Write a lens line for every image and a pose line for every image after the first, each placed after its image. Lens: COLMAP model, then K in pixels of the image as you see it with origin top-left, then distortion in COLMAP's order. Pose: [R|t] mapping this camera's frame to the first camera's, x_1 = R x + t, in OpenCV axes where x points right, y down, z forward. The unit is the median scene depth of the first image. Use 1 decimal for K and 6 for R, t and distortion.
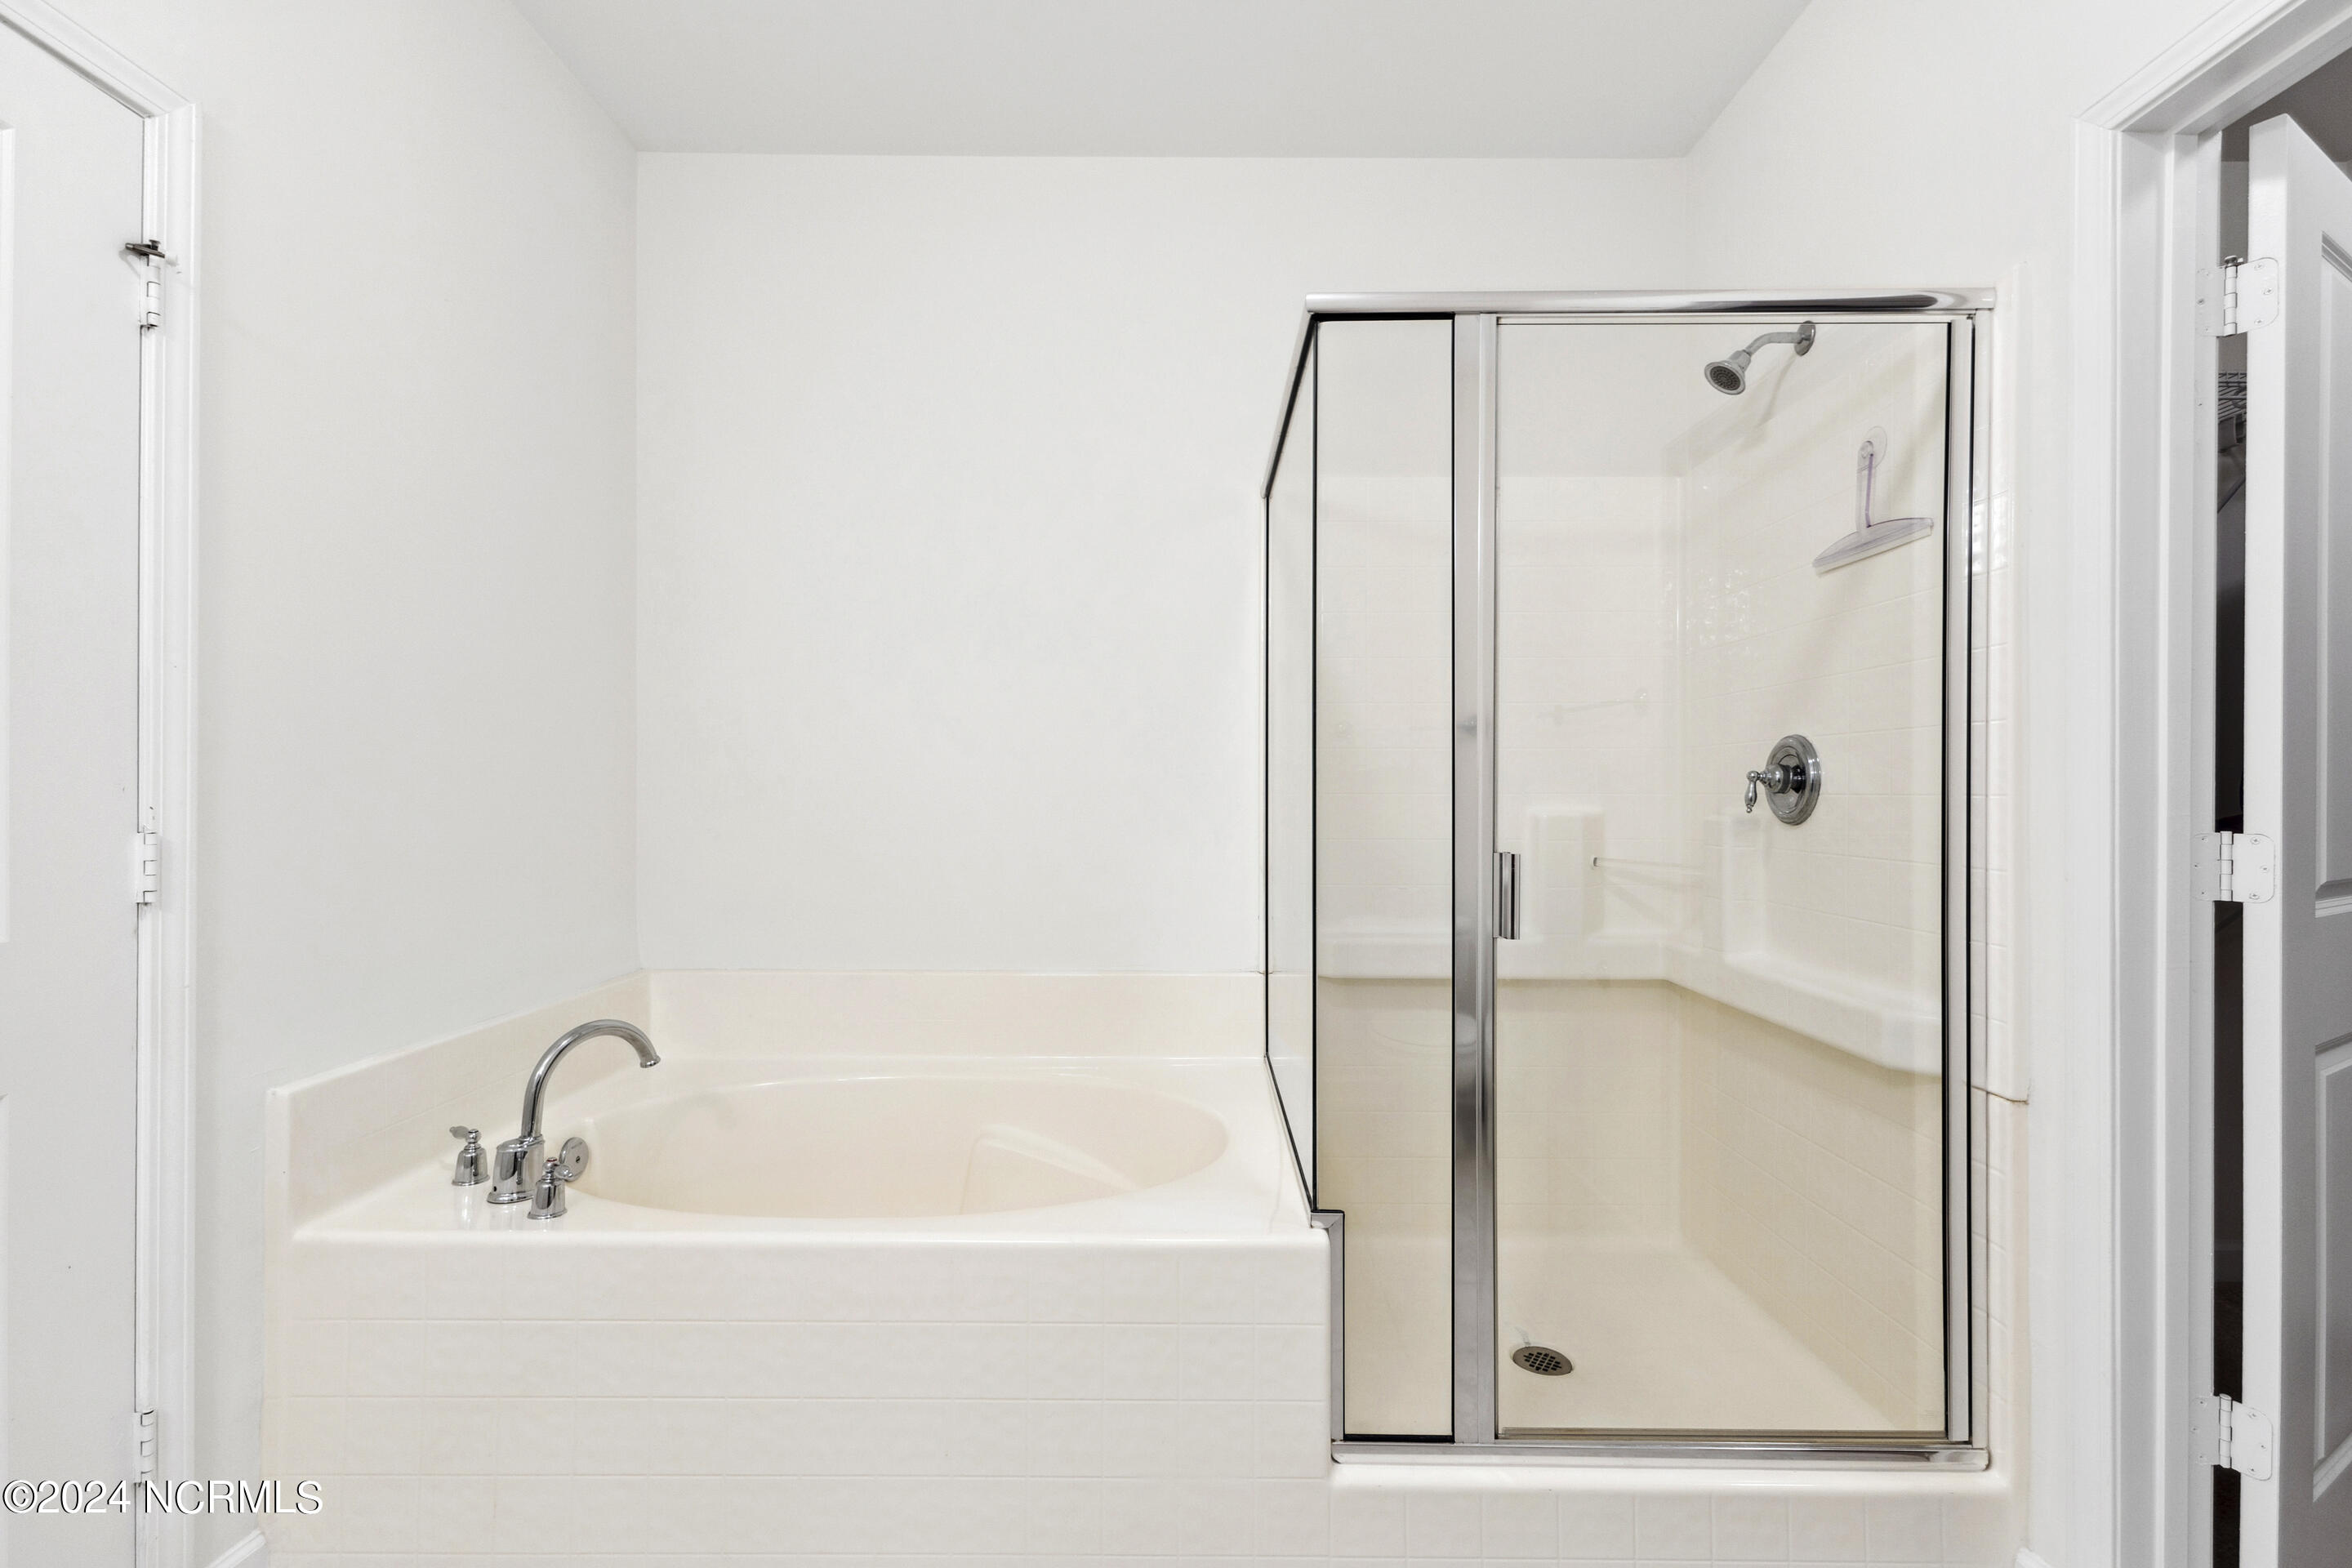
lens RADIAL K [[1032.1, 0, 1185.7], [0, 1032.1, 784.6], [0, 0, 1]] dist [0.011852, 0.000039]
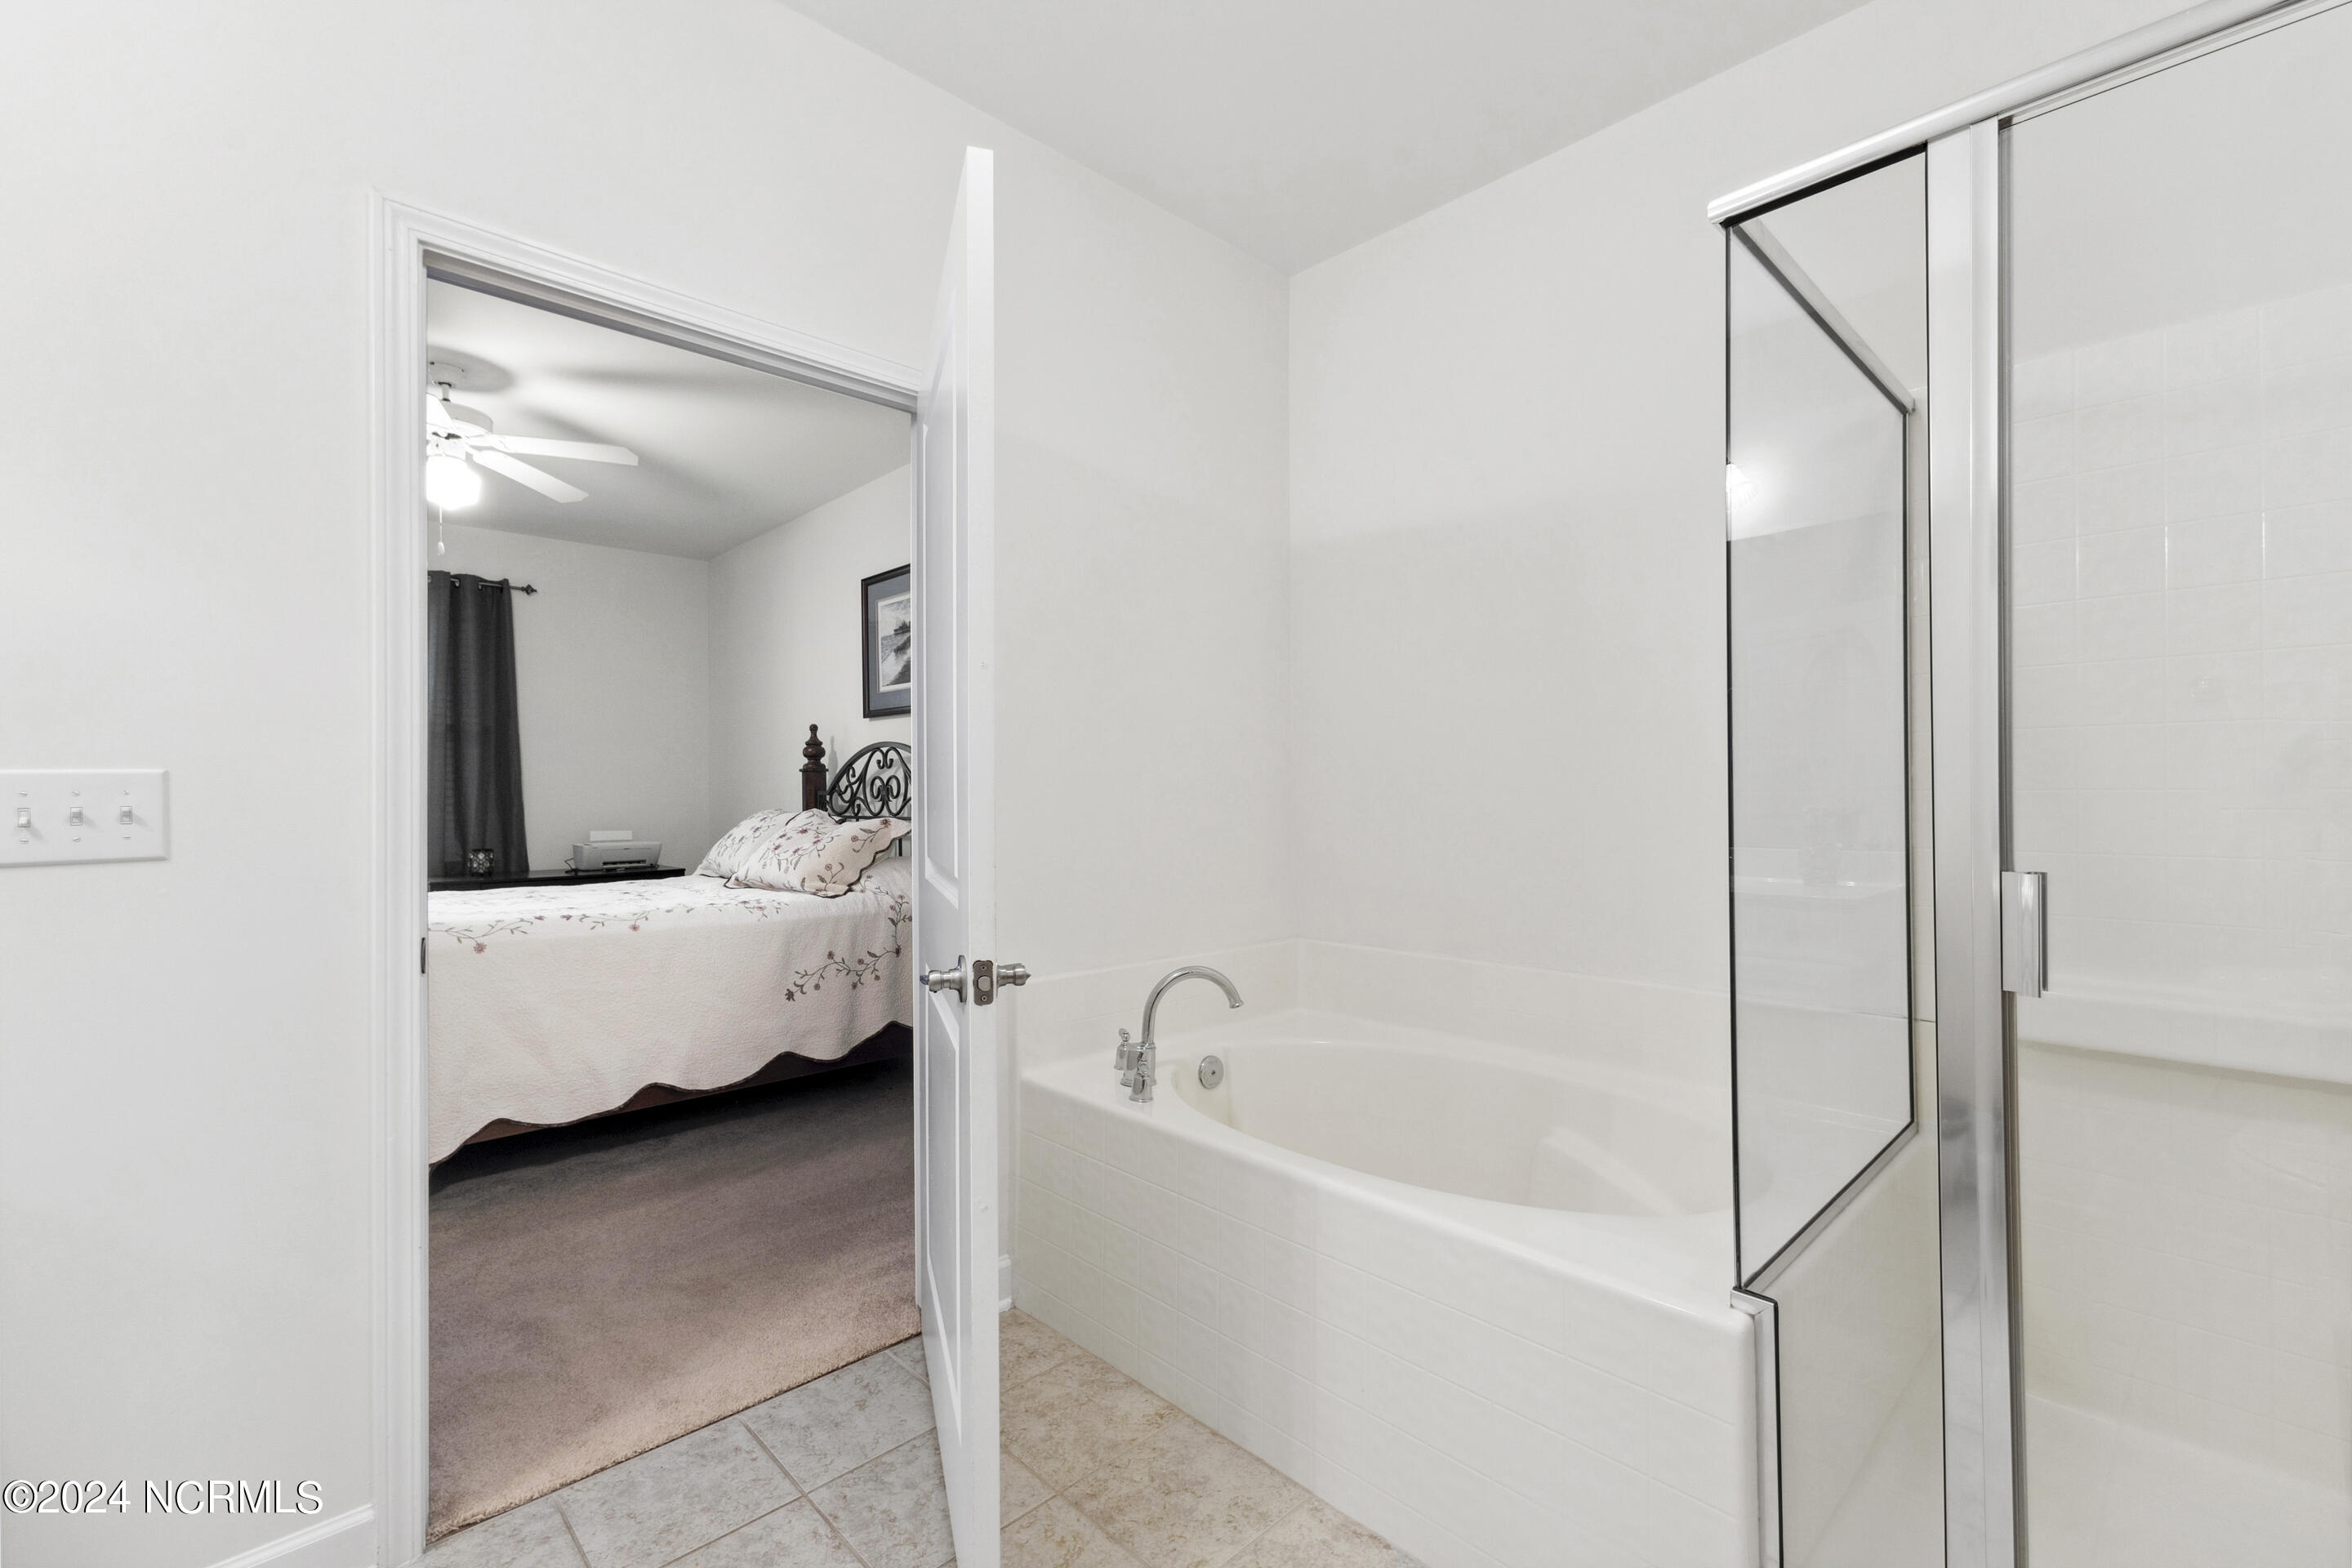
lens RADIAL K [[1032.1, 0, 1185.7], [0, 1032.1, 784.6], [0, 0, 1]] dist [0.011852, 0.000039]
pose [[0.707624, -0.007279, -0.706552, 0.387494], [0.012744, 0.999916, 0.002462, -0.002781], [0.706474, -0.010746, 0.707657, 0.084825]]
